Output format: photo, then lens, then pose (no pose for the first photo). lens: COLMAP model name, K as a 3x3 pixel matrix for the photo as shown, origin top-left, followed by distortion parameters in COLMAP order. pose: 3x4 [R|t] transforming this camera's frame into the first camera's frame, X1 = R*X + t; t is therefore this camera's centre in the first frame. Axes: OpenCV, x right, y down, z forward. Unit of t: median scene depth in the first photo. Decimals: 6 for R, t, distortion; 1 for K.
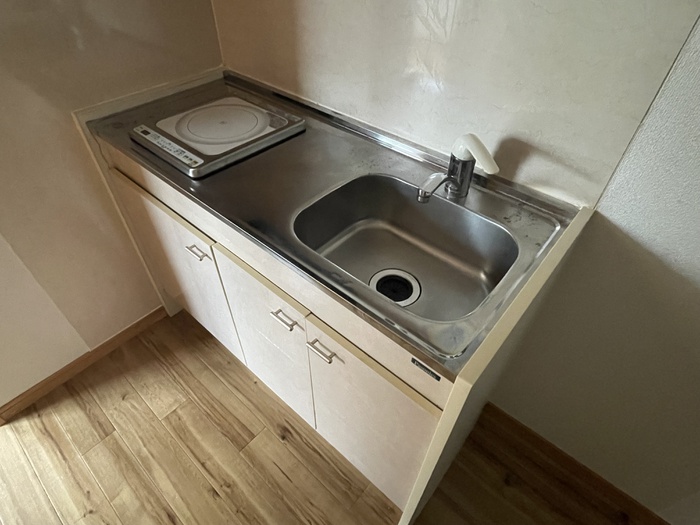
lens RADIAL K [[400.6, 0, 347.8], [0, 400.6, 261.1], [0, 0, 1]] dist [-0.004283, 0.001653]
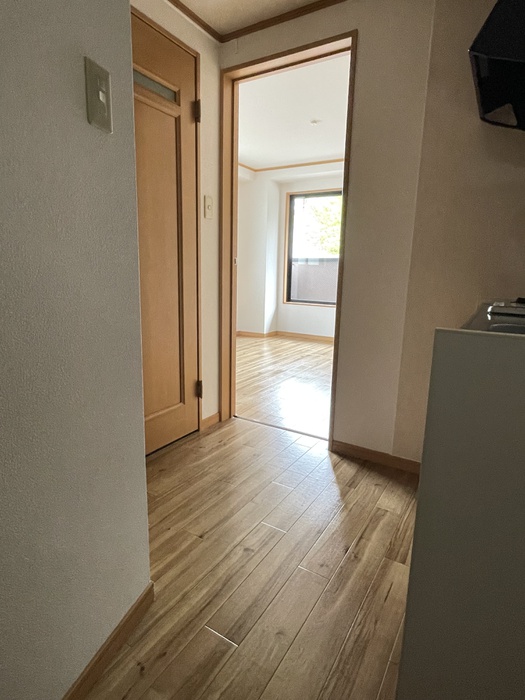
lens RADIAL K [[400.6, 0, 261.5], [0, 400.6, 349.1], [0, 0, 1]] dist [-0.004283, 0.001653]
pose [[0.169989, 0.192506, -0.966460, 0.612375], [-0.706232, 0.707782, 0.016763, 0.299937], [0.687270, 0.679695, 0.256270, 0.118442]]
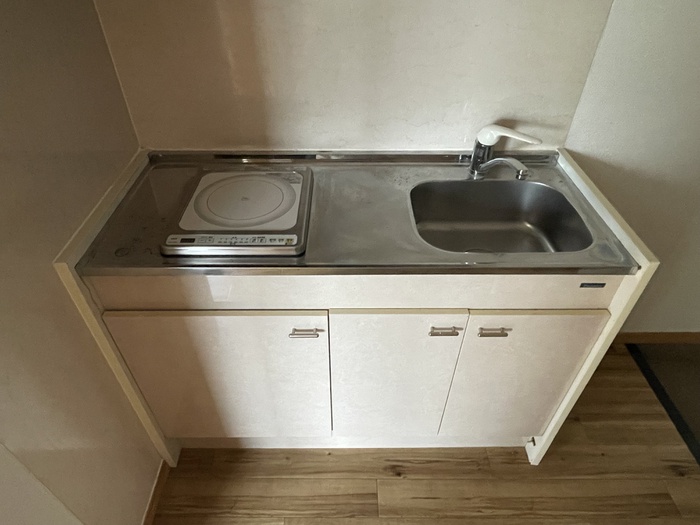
lens RADIAL K [[433.8, 0, 348.3], [0, 433.8, 263.3], [0, 0, 1]] dist [-0.007404, -0.000496]
pose [[0.748451, -0.438666, 0.497388, -0.569855], [0.466647, 0.881256, 0.075020, -0.151123], [-0.471235, 0.175955, 0.864279, 0.061676]]
